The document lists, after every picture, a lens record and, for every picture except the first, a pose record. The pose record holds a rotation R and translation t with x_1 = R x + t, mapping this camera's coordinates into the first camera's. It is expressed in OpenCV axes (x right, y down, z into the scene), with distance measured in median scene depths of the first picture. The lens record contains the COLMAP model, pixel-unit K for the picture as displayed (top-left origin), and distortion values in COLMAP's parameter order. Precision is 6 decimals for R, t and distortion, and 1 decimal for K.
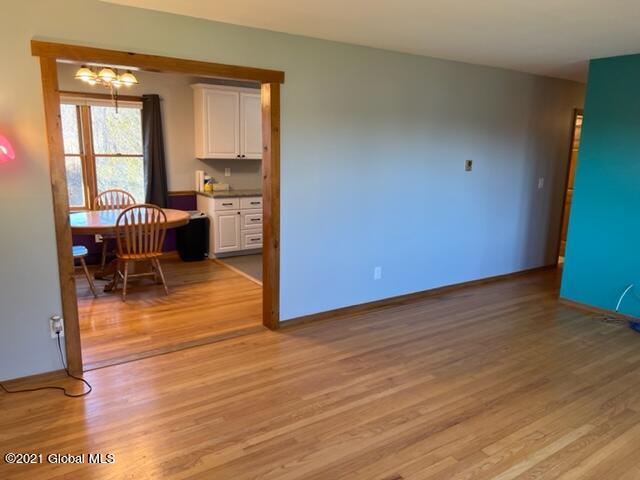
lens RADIAL K [[480.8, 0, 319.8], [0, 480.8, 240.1], [0, 0, 1]] dist [0.051568, -0.038644]
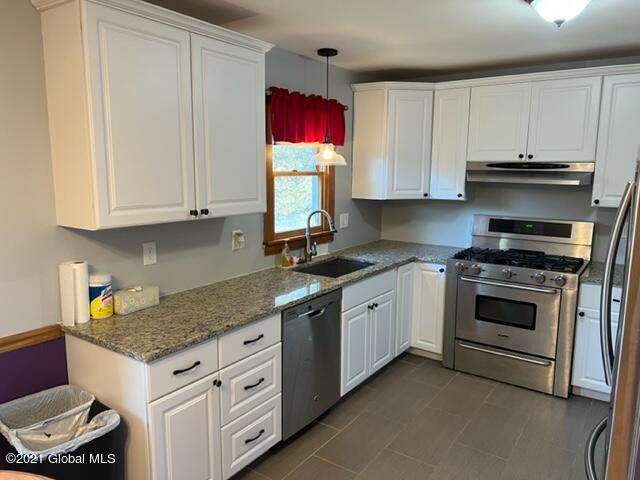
lens RADIAL K [[480.8, 0, 318.7], [0, 480.8, 236.7], [0, 0, 1]] dist [0.051568, -0.038644]
pose [[0.936866, -0.068596, 0.342895, -0.204676], [0.083528, 0.996085, -0.028952, -0.138270], [-0.339567, 0.055765, 0.938927, 0.633941]]
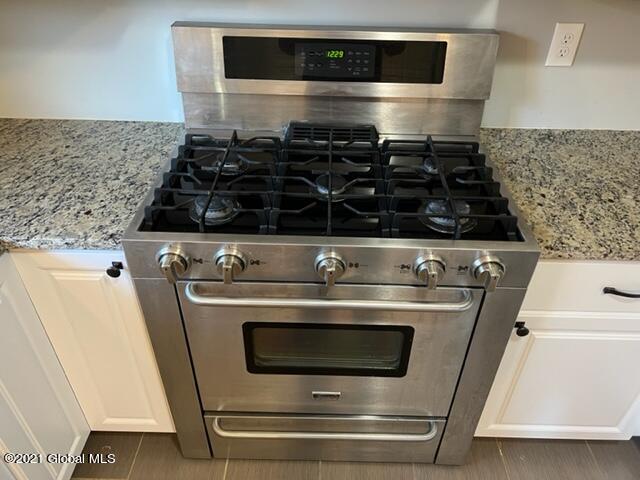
lens RADIAL K [[480.8, 0, 336.0], [0, 480.8, 221.1], [0, 0, 1]] dist [0.051568, -0.038644]
pose [[0.551308, -0.493915, 0.672389, 0.062808], [0.135062, 0.848137, 0.512272, -0.192000], [-0.823297, -0.191605, 0.534294, 0.974285]]
